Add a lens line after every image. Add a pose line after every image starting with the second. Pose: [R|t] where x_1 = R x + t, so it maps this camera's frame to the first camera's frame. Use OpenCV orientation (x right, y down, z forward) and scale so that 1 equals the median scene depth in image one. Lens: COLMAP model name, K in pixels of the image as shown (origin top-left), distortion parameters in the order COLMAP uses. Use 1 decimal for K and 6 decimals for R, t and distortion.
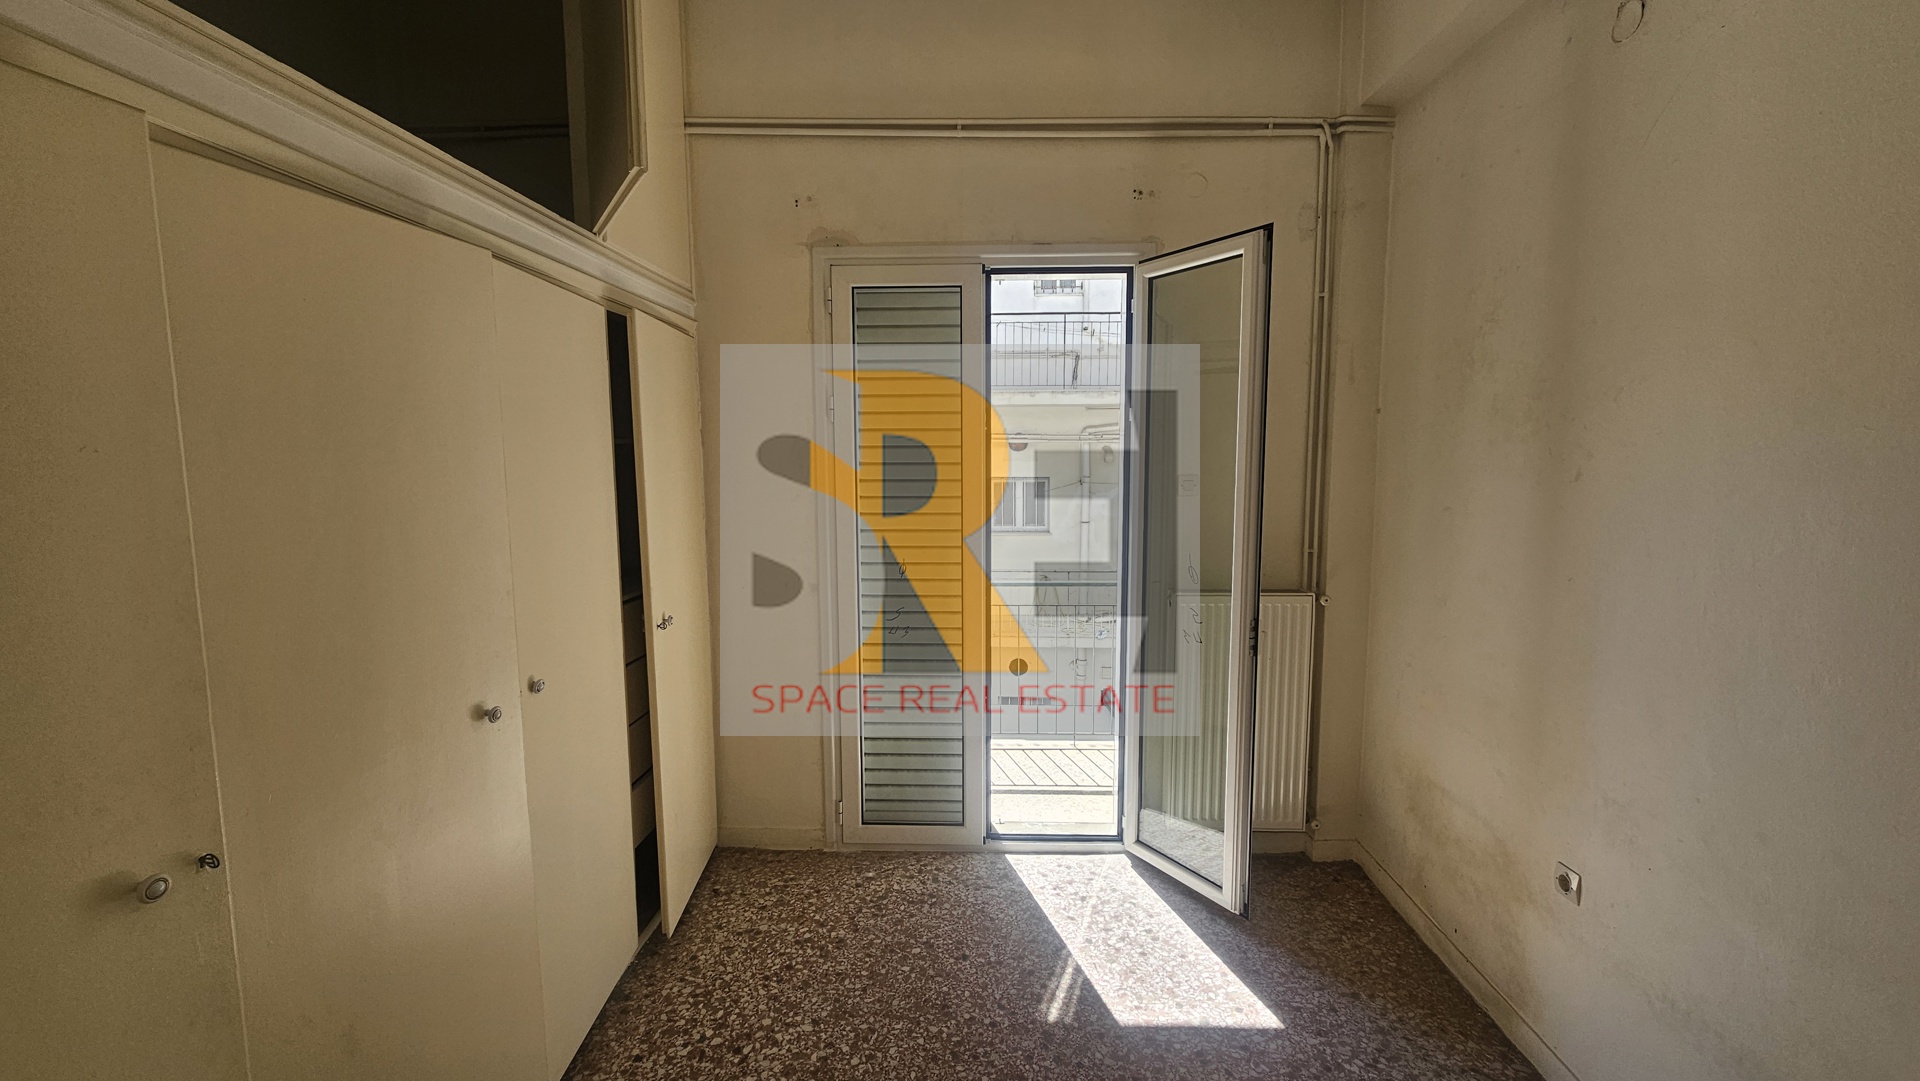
lens RADIAL K [[781.9, 0, 963.5], [0, 781.9, 534.8], [0, 0, 1]] dist [-0.001803, -0.000077]
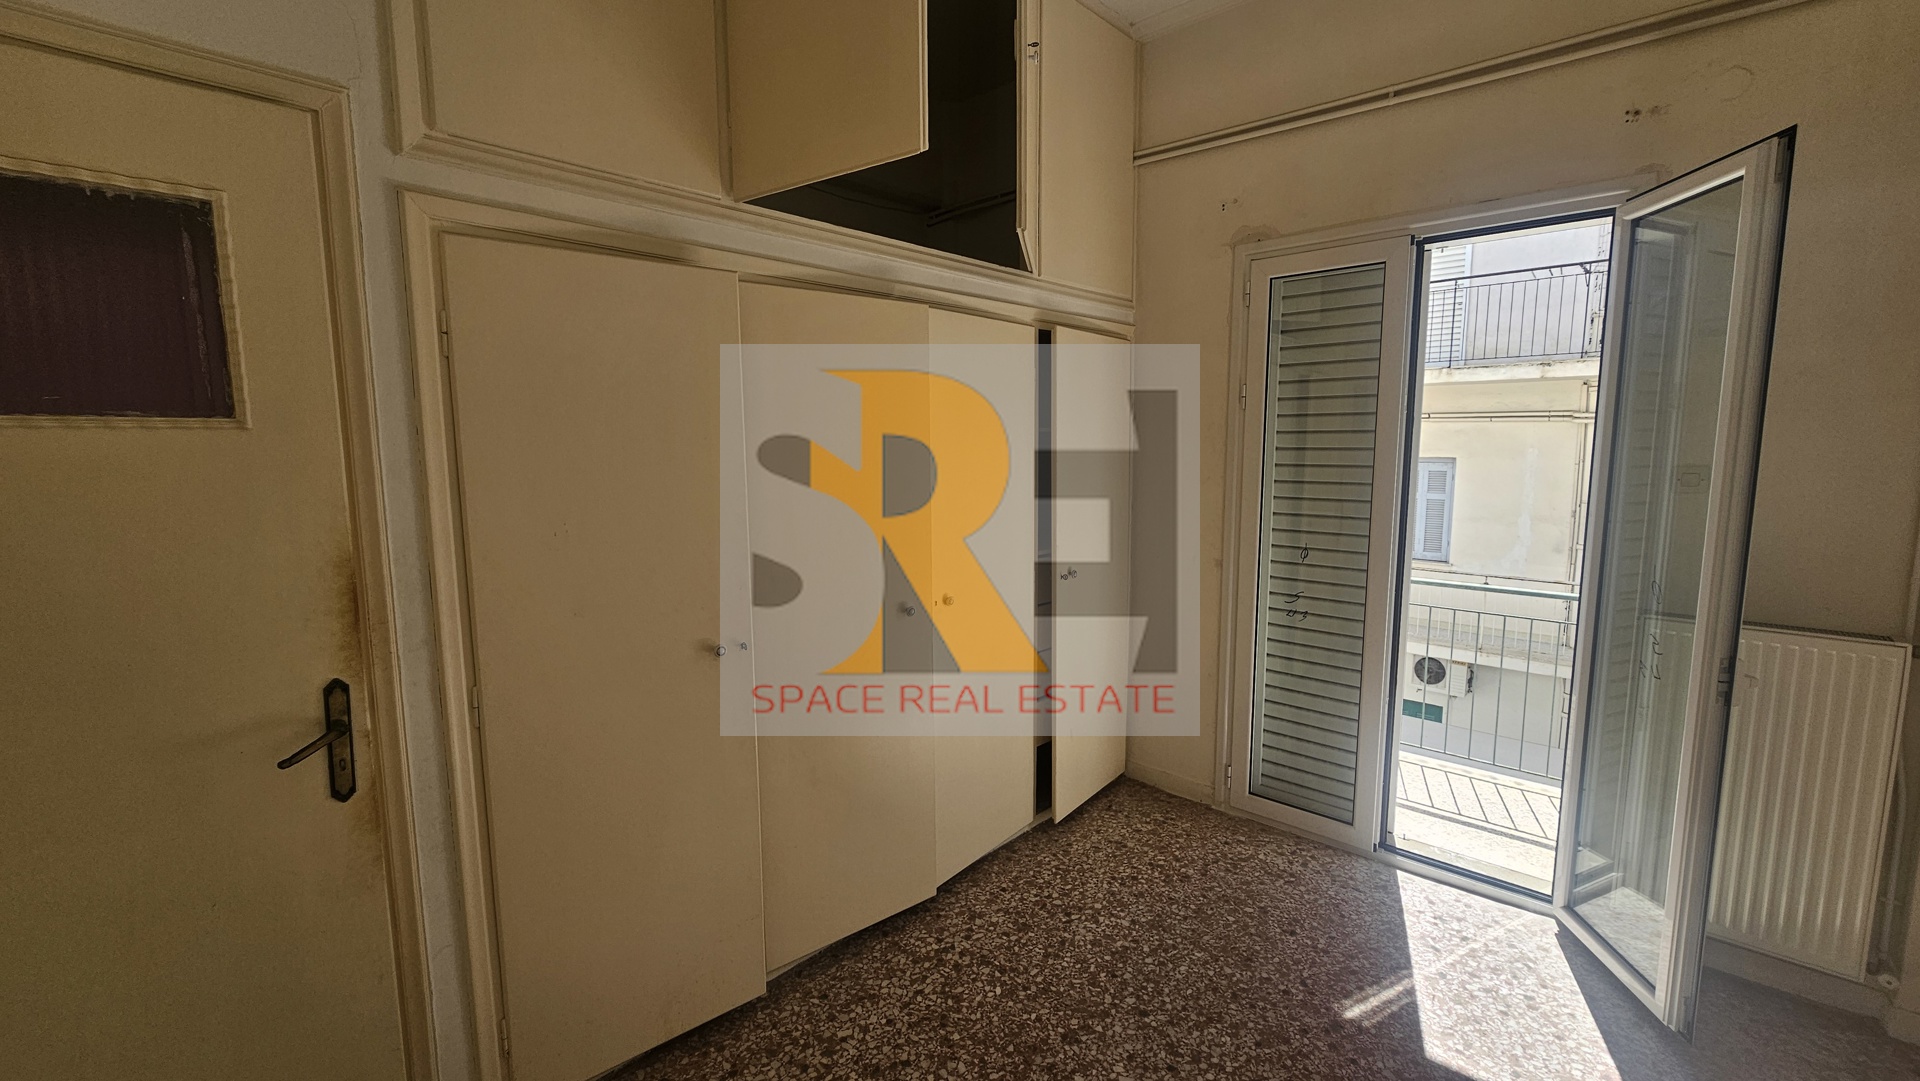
lens RADIAL K [[781.9, 0, 963.5], [0, 781.9, 534.8], [0, 0, 1]] dist [-0.001803, -0.000077]
pose [[0.756013, 0.078971, -0.649775, 0.281138], [-0.066479, 0.996826, 0.043802, 0.005049], [0.651171, 0.010082, 0.758864, -0.057451]]
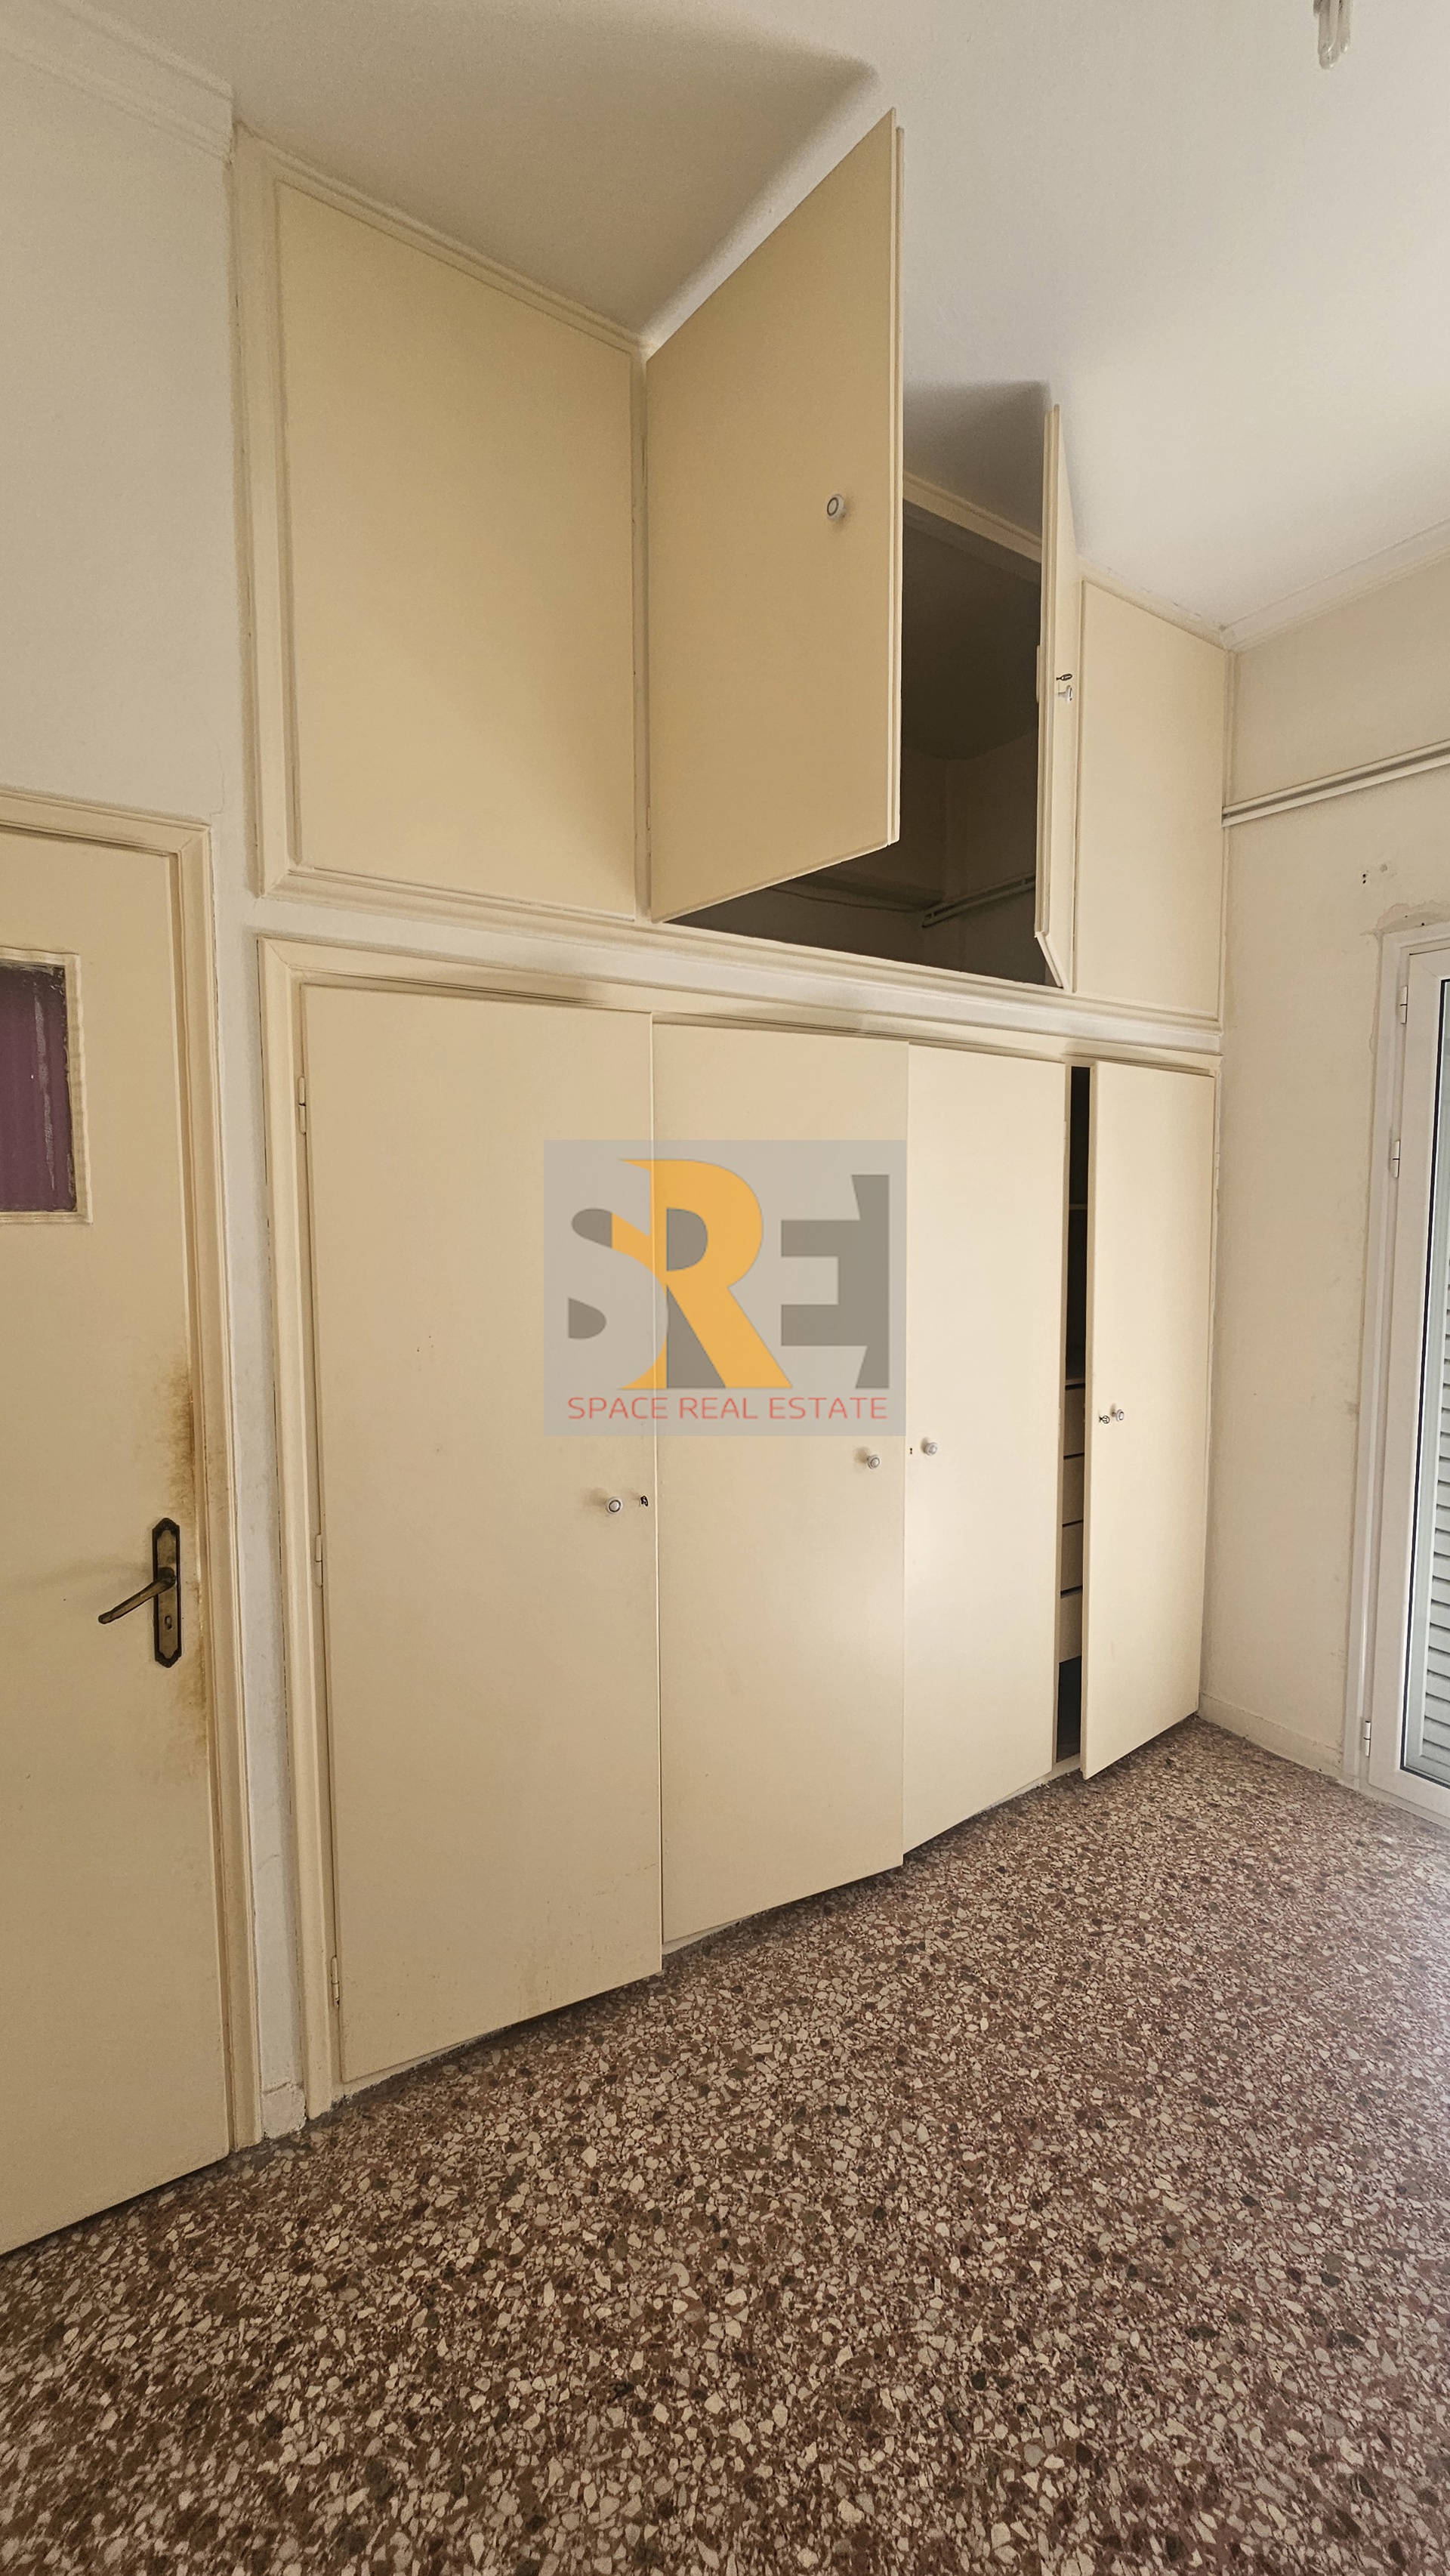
lens RADIAL K [[1048.9, 0, 736.8], [0, 1048.9, 1290.0], [0, 0, 1]] dist [-0.001803, -0.000077]
pose [[0.585140, 0.068331, -0.808048, 0.286485], [-0.084266, 0.996173, 0.023219, -0.018371], [0.806542, 0.054504, 0.588659, -0.025826]]
